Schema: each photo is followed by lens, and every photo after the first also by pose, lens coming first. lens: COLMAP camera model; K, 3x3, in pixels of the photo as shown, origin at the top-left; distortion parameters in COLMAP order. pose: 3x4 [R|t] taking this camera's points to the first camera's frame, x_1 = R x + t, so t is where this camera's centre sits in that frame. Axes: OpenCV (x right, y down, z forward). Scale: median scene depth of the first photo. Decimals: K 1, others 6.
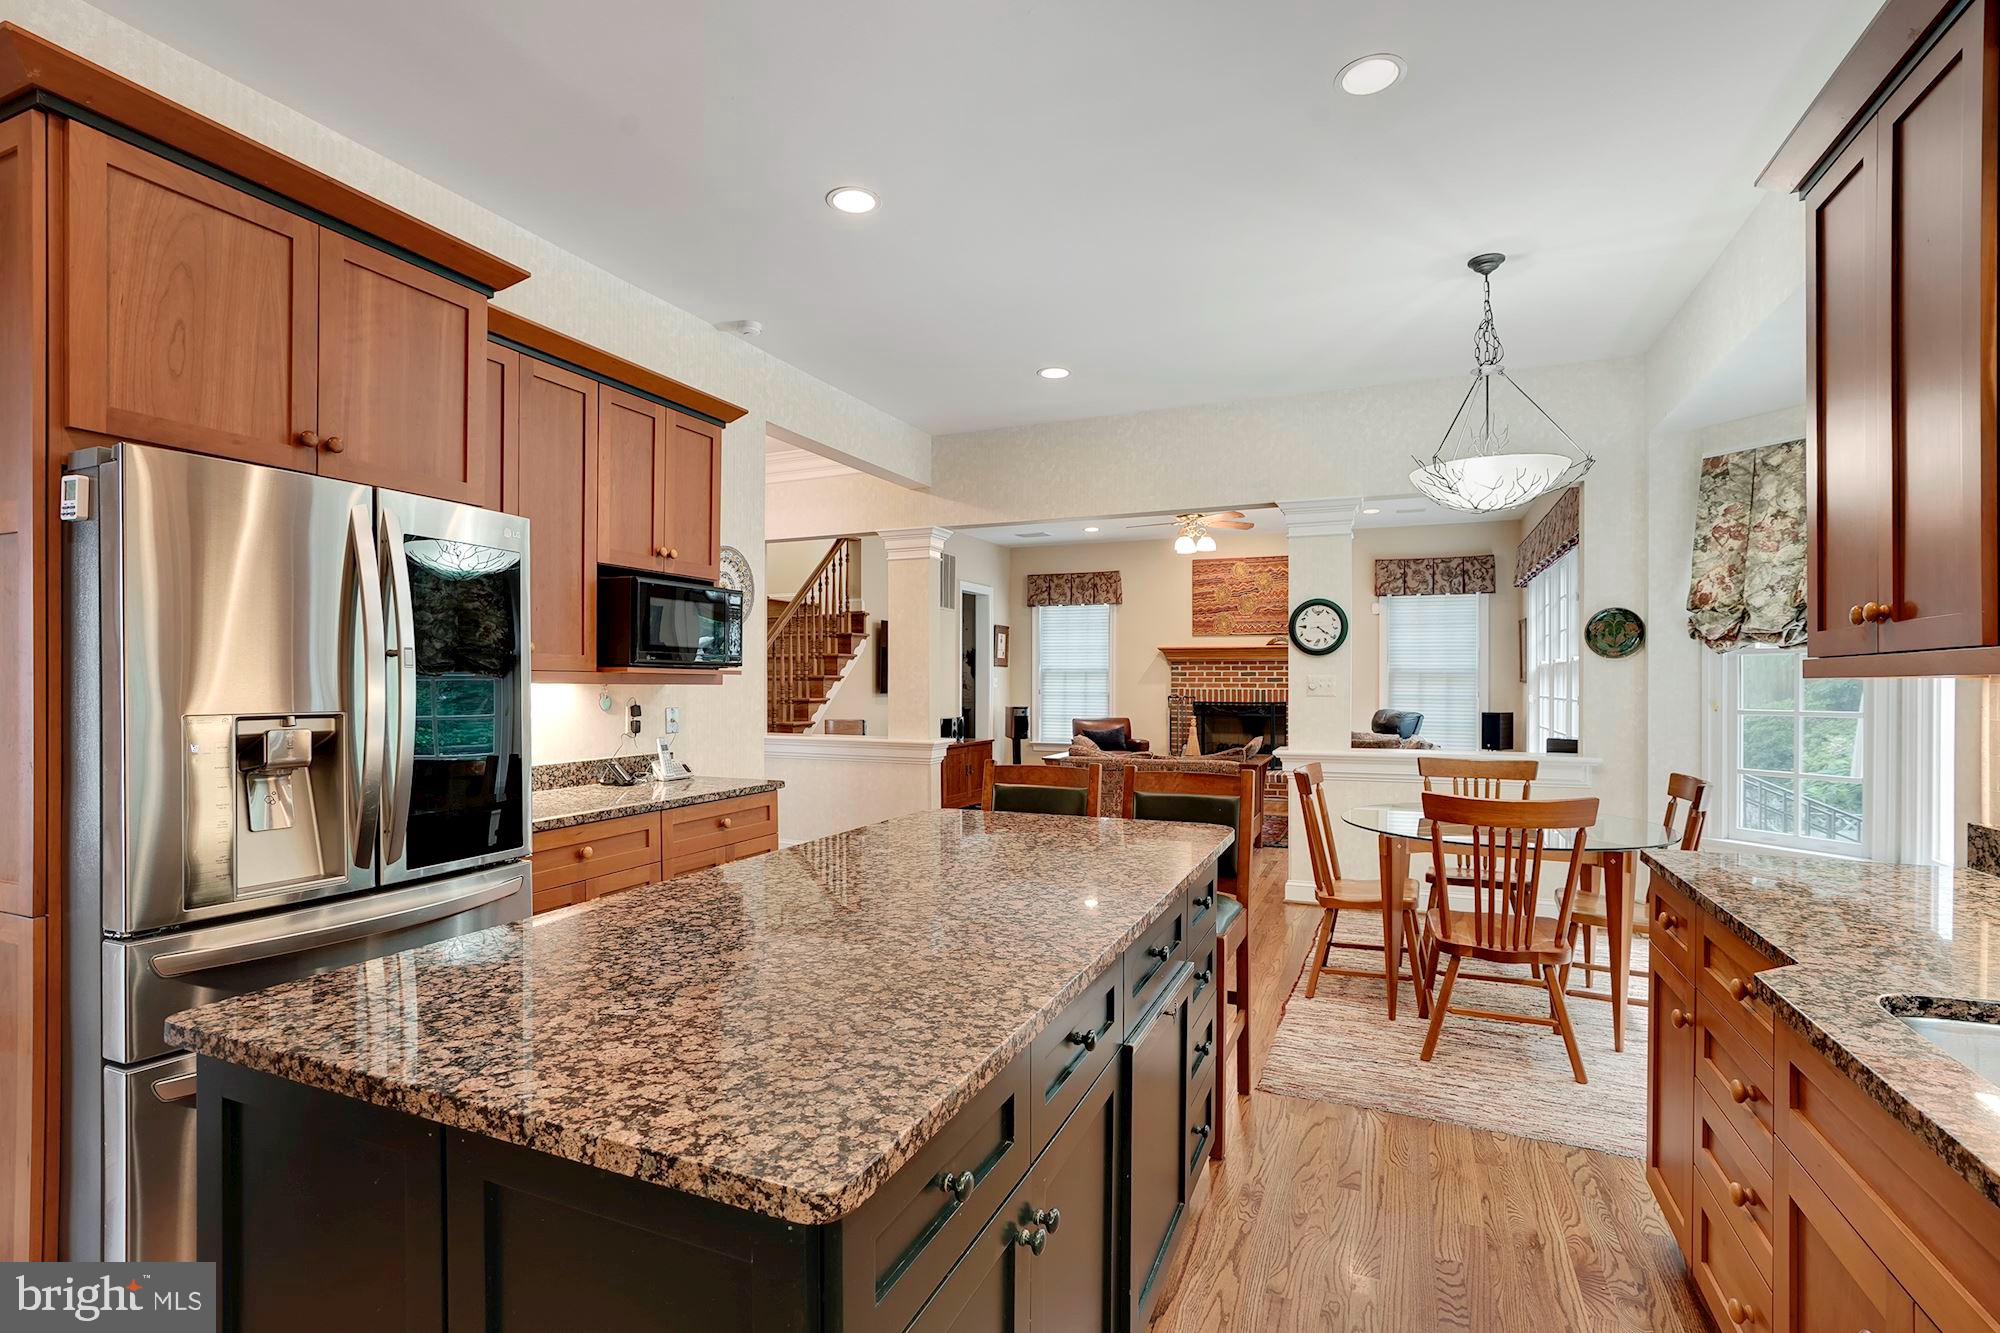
lens RADIAL K [[917.0, 0, 987.2], [0, 917.0, 673.6], [0, 0, 1]] dist [-0.083781, 0.020903]
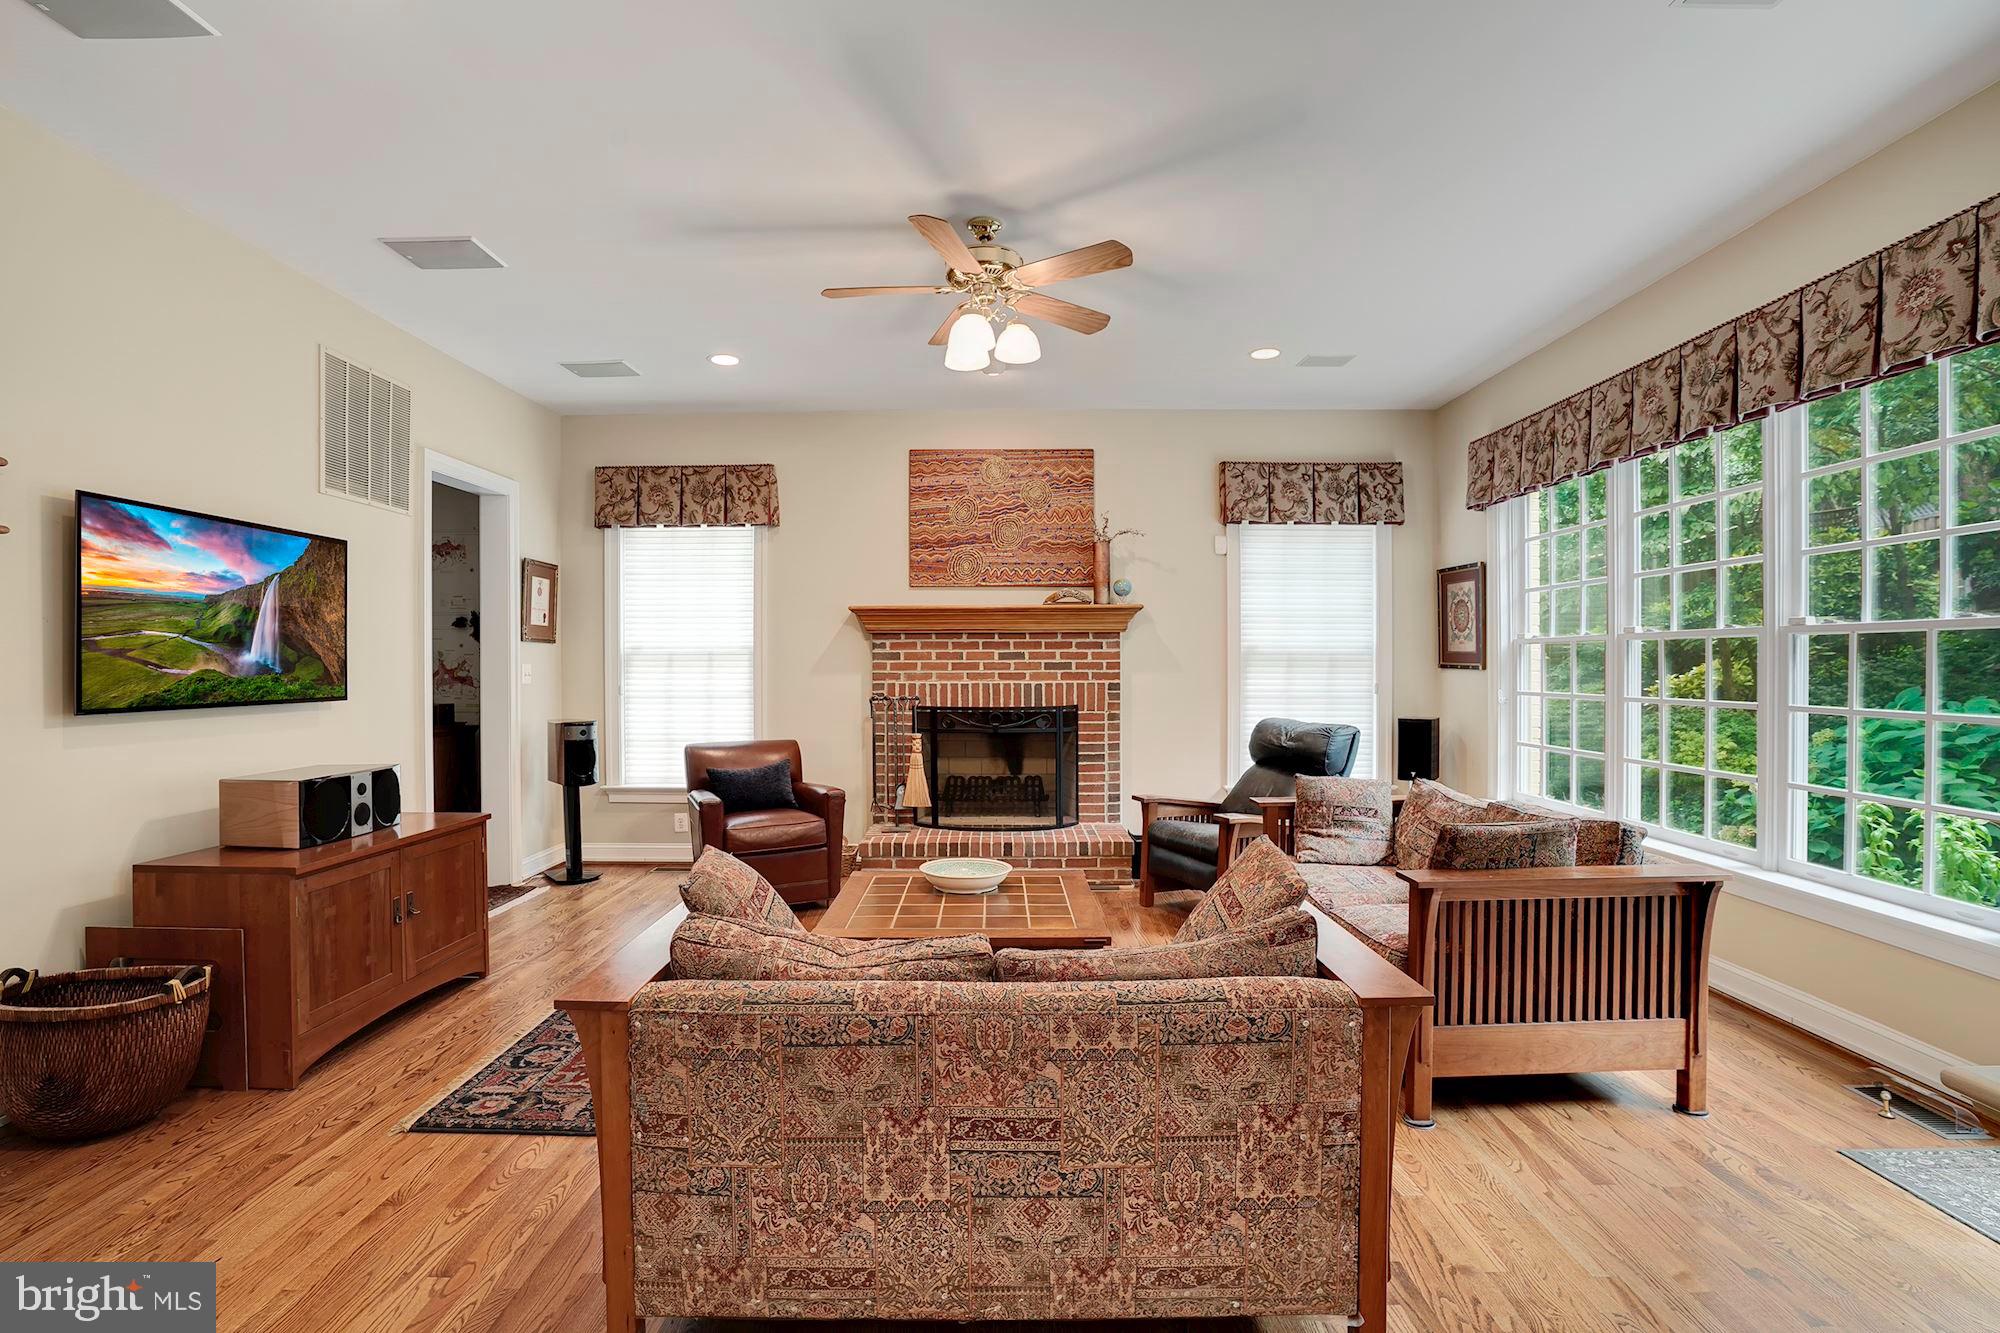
lens RADIAL K [[917.0, 0, 987.2], [0, 917.0, 673.6], [0, 0, 1]] dist [-0.083781, 0.020903]
pose [[0.917719, -0.008187, 0.397145, 0.047787], [0.002794, 0.999896, 0.014158, 0.003306], [-0.397220, -0.011884, 0.917647, 0.474879]]
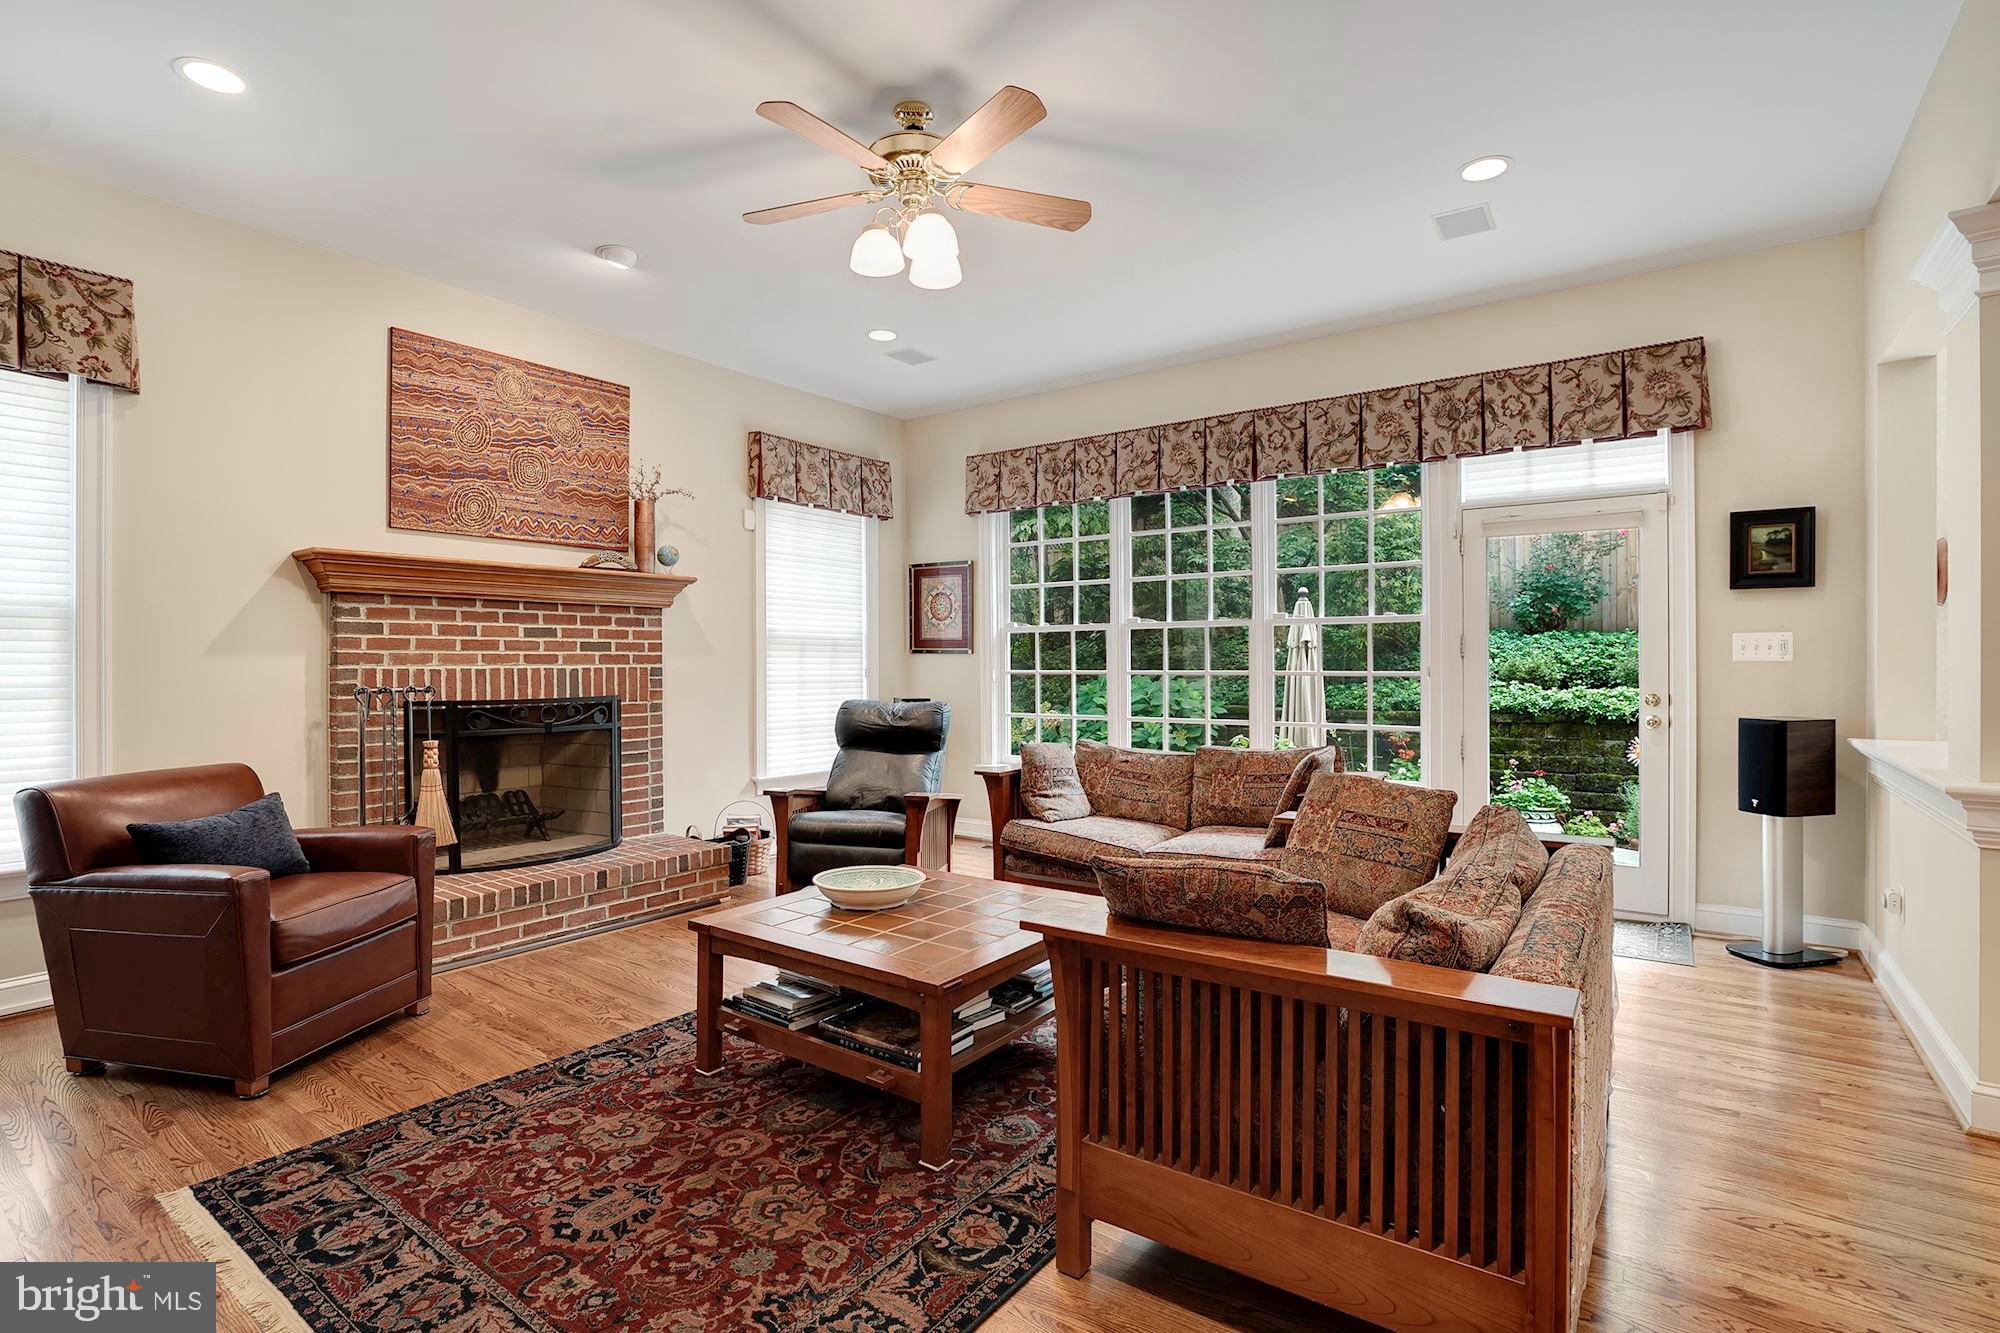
lens RADIAL K [[945.6, 0, 986.3], [0, 945.6, 663.2], [0, 0, 1]] dist [-0.062168, 0.023973]
pose [[0.220955, -0.002866, 0.975280, -0.092863], [-0.000922, 0.999995, 0.003148, 0.013015], [-0.975284, -0.001595, 0.220951, 0.678835]]
